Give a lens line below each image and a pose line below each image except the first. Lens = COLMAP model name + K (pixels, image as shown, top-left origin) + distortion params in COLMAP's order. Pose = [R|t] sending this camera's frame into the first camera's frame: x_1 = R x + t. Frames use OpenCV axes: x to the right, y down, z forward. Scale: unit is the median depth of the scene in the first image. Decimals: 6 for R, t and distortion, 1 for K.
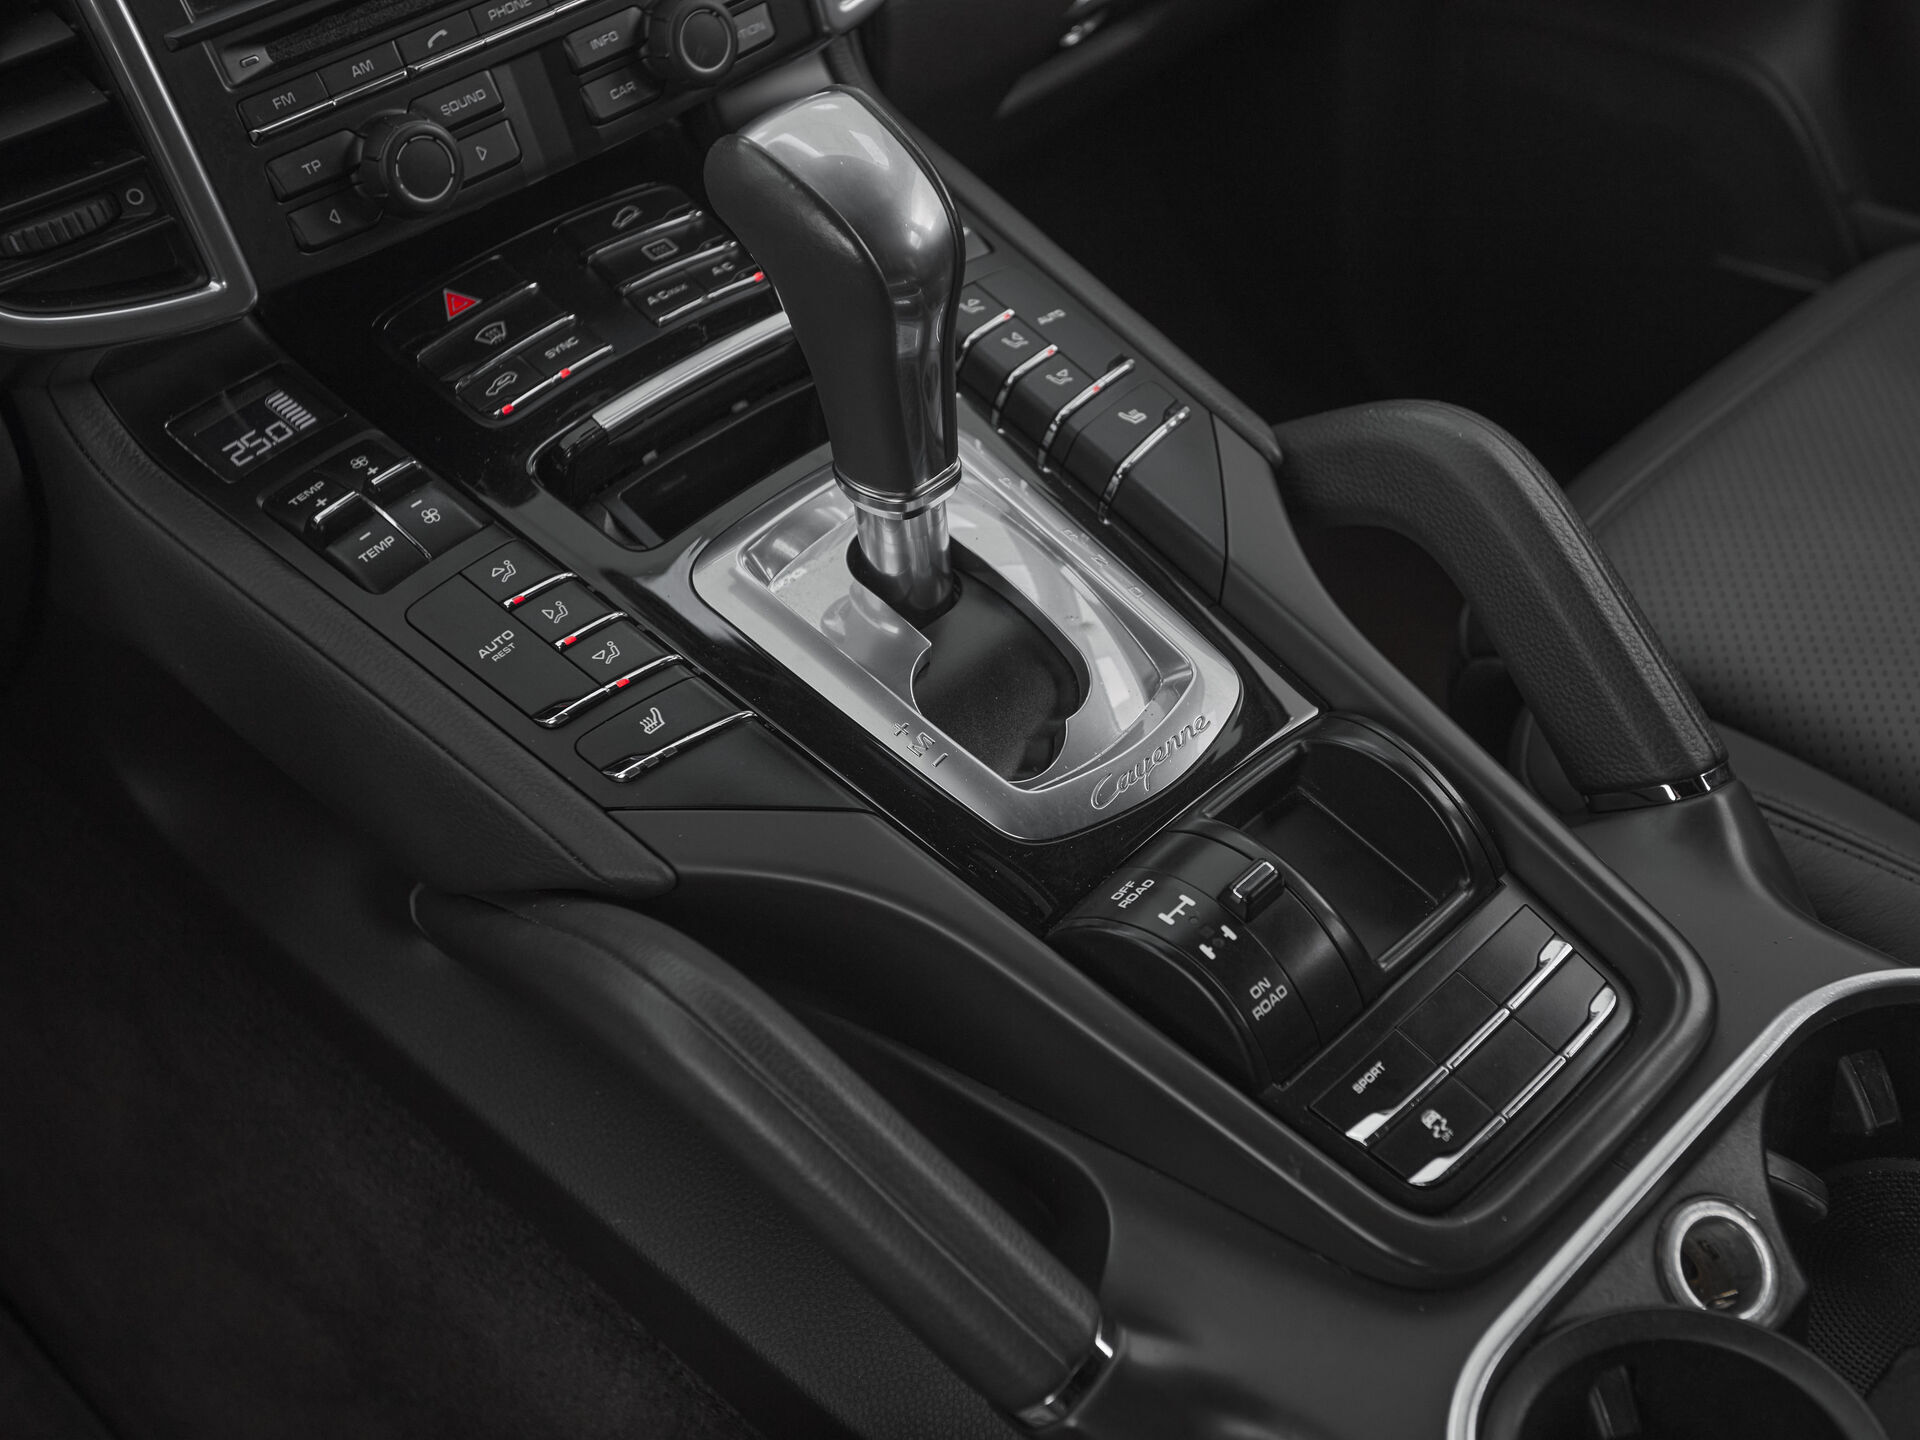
lens RADIAL K [[2271.7, 0, 1013.3], [0, 2271.7, 703.9], [0, 0, 1]] dist [0.036498, 0.000000]
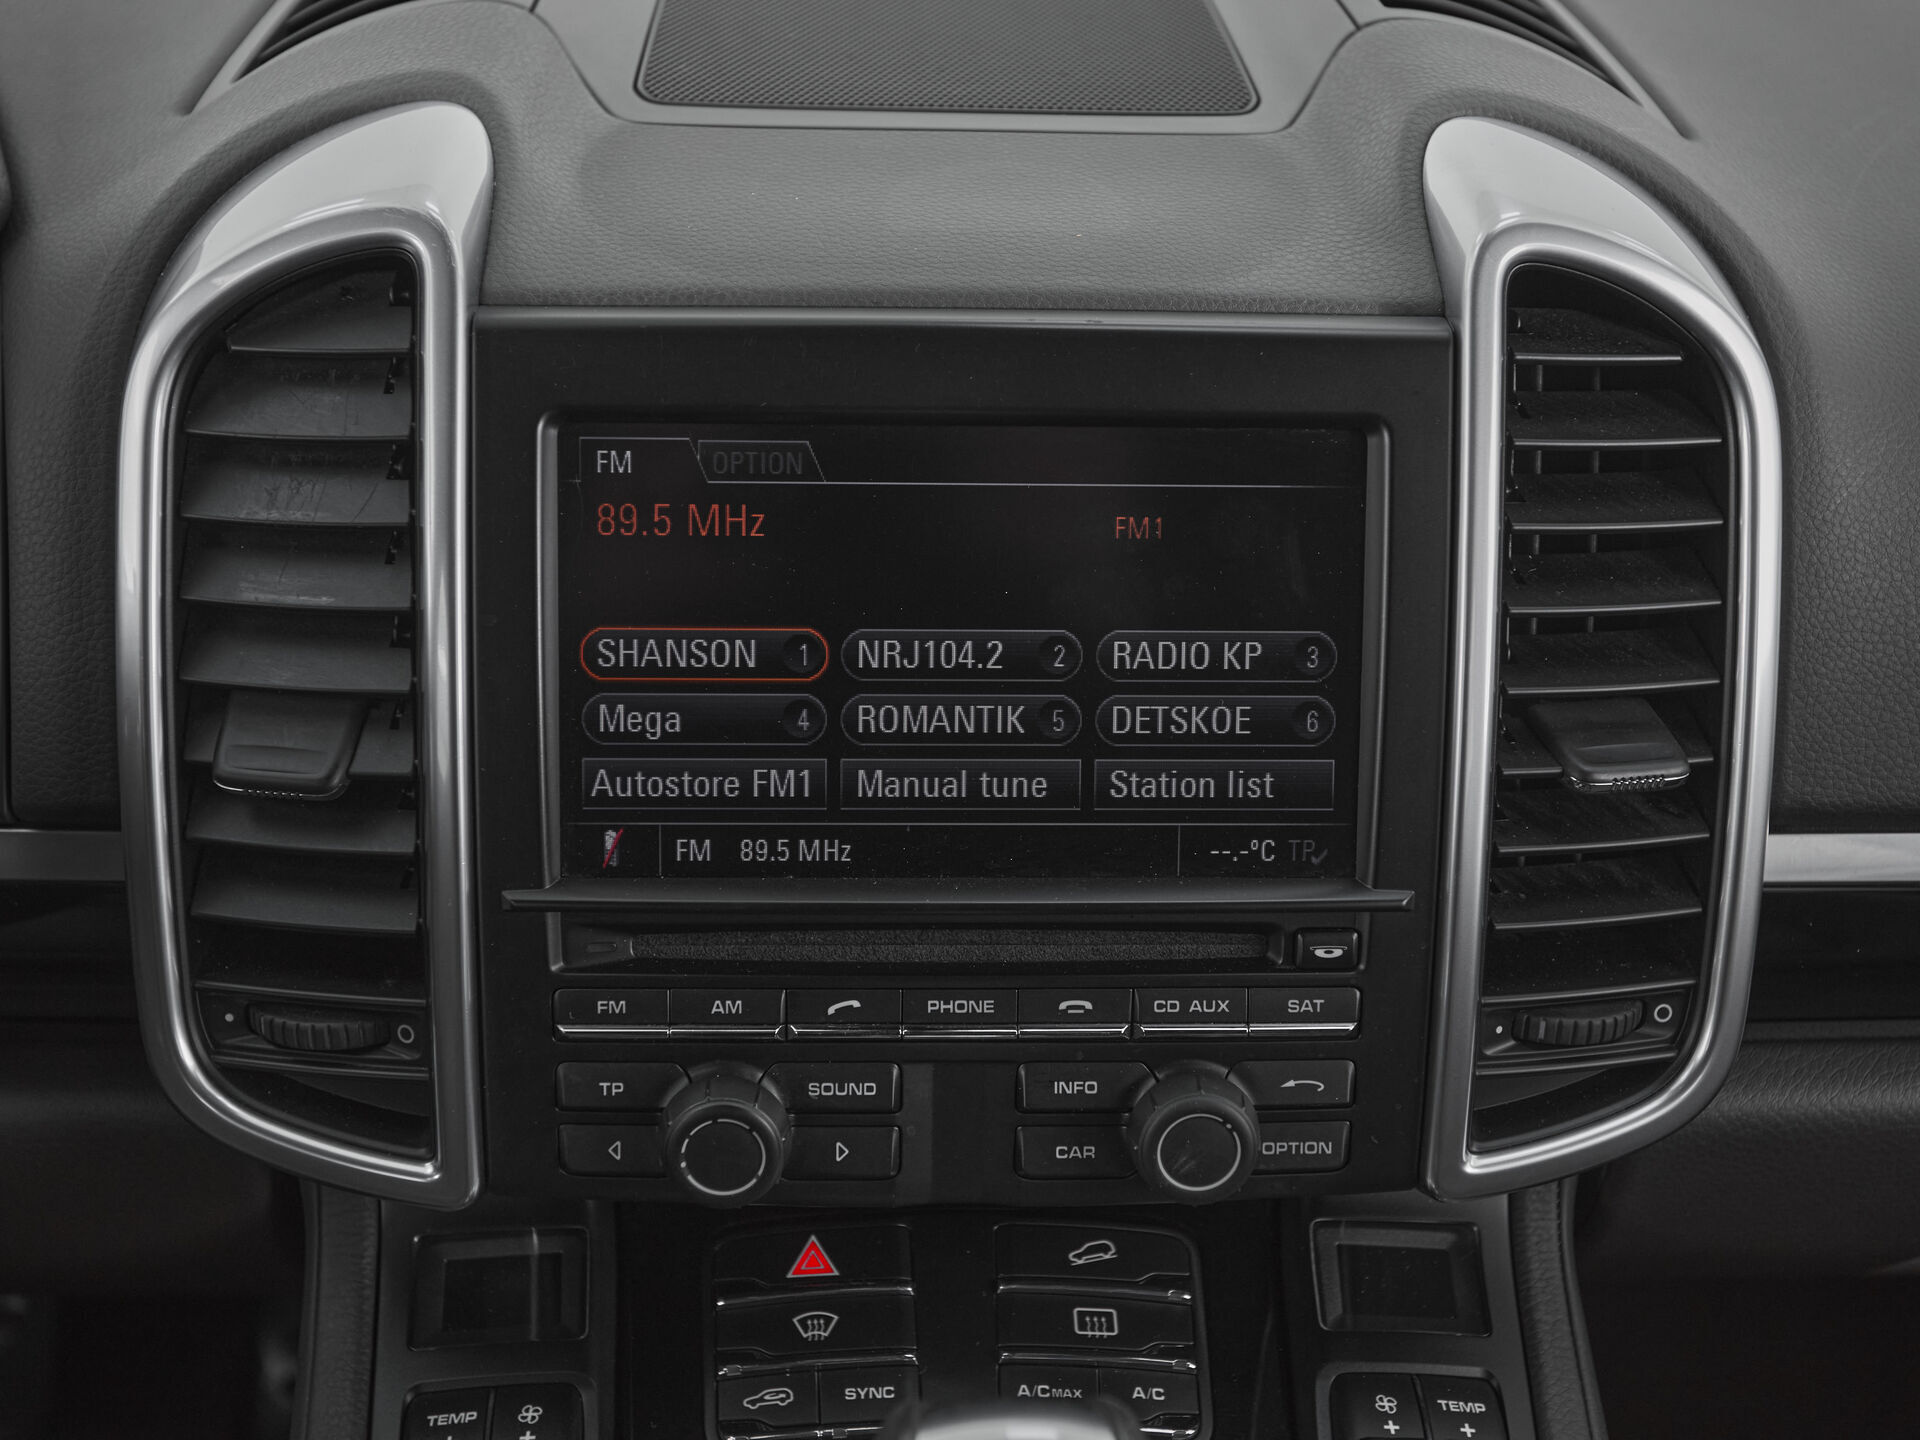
lens RADIAL K [[2248.0, 0, 956.8], [0, 2248.0, 724.7], [0, 0, 1]] dist [0.046245, 0.000000]
pose [[0.726269, 0.419246, -0.544763, 0.139885], [-0.501484, 0.865162, -0.002748, -0.372914], [0.470156, 0.275186, 0.838586, 0.343163]]
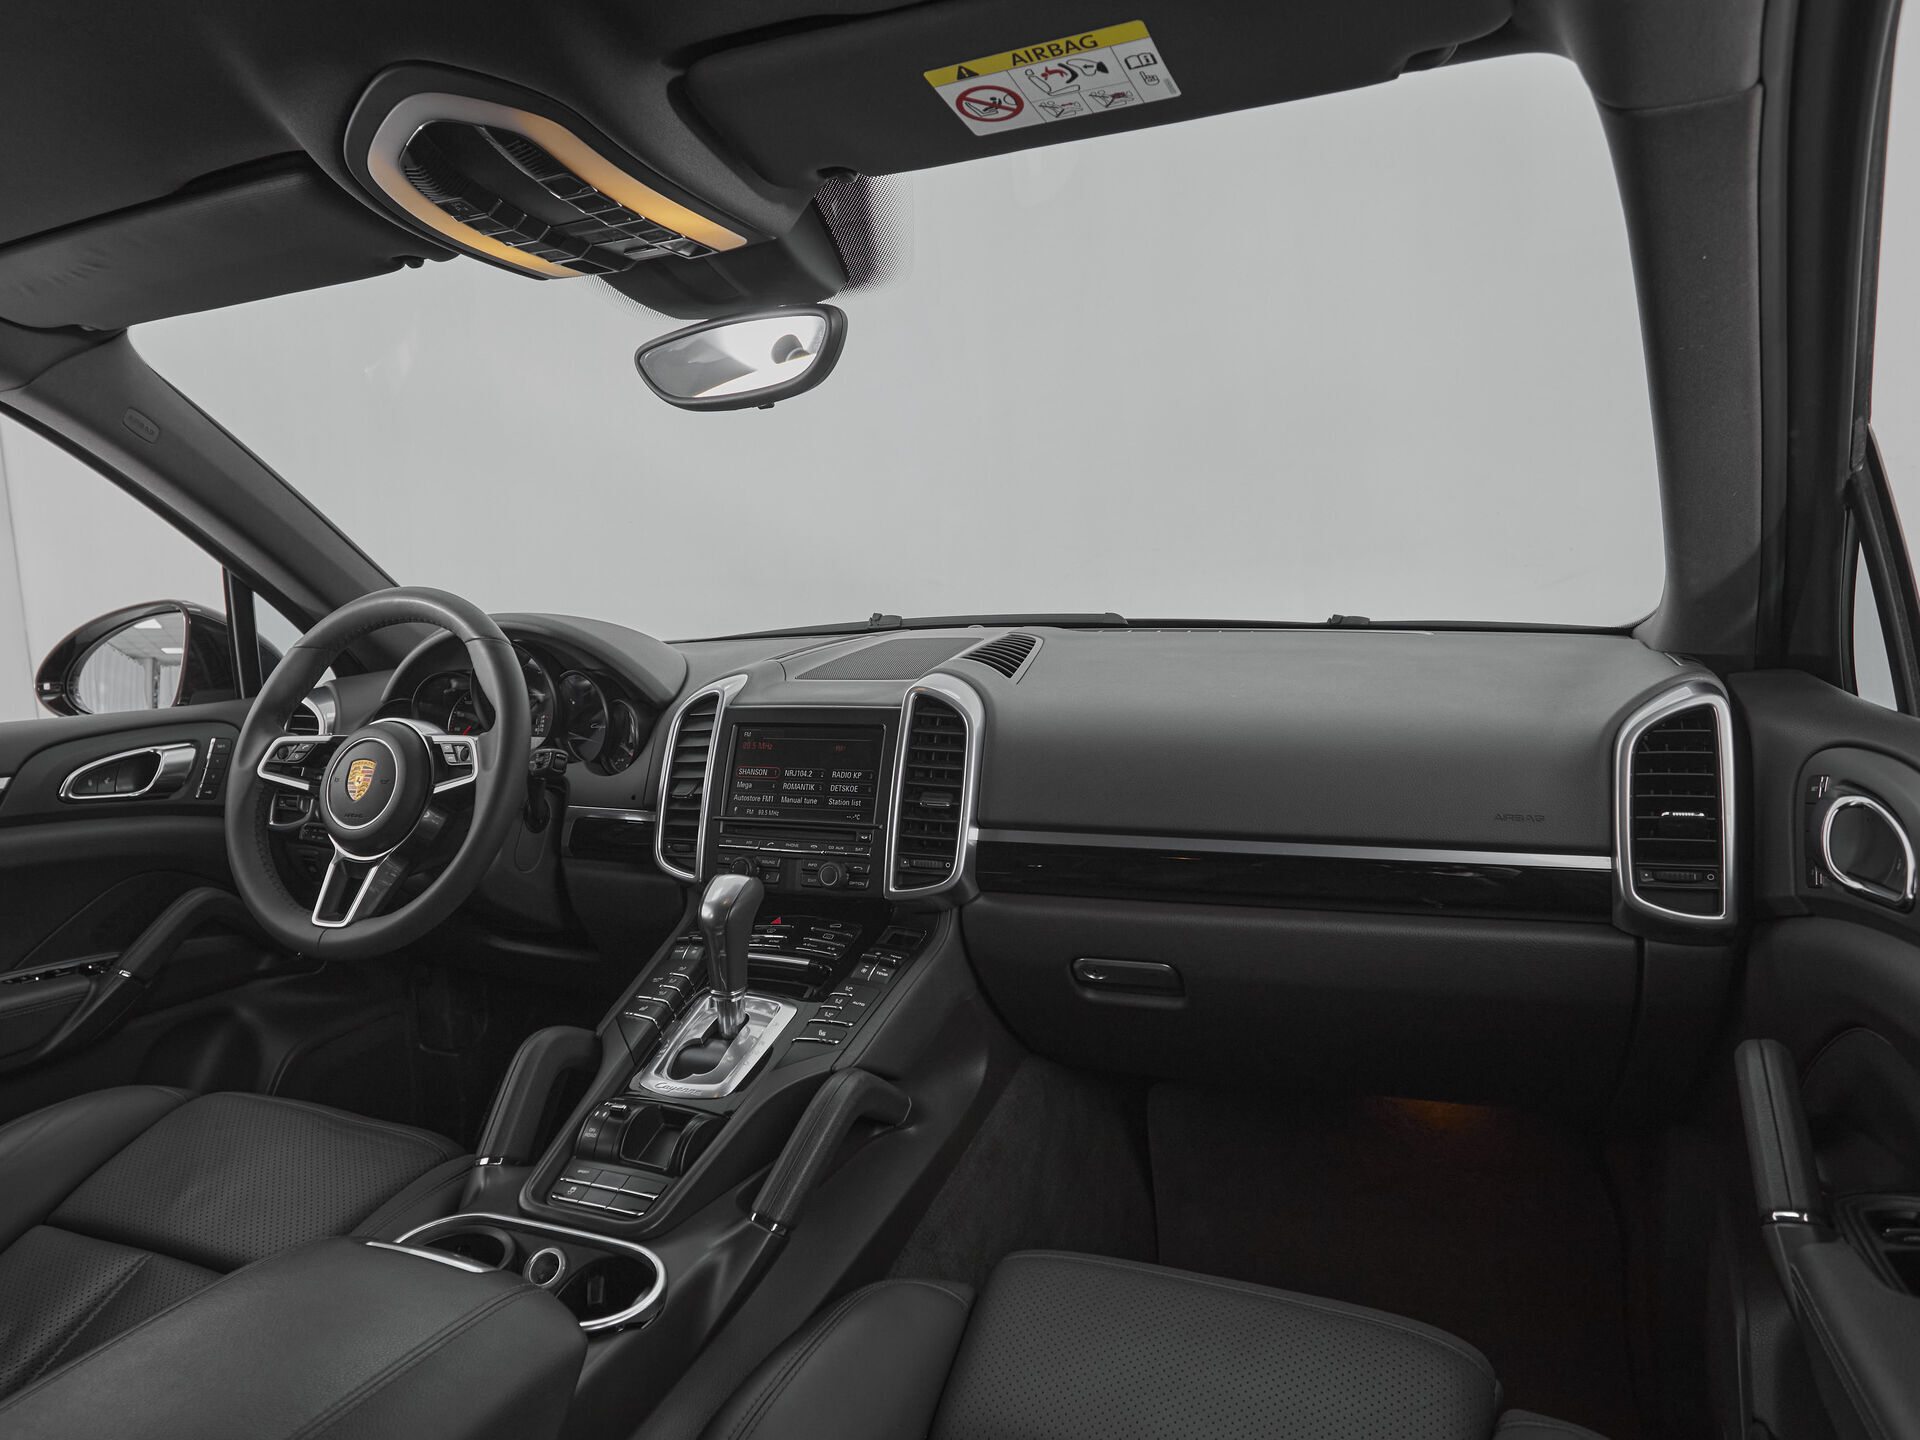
lens RADIAL K [[1244.6, 0, 876.6], [0, 1244.6, 722.8], [0, 0, 1]] dist [-0.020694, 0.013110]
pose [[0.341077, 0.190147, -0.920603, 1.520914], [-0.583090, 0.810956, -0.048532, -0.430599], [0.737341, 0.553348, 0.387472, 0.238892]]
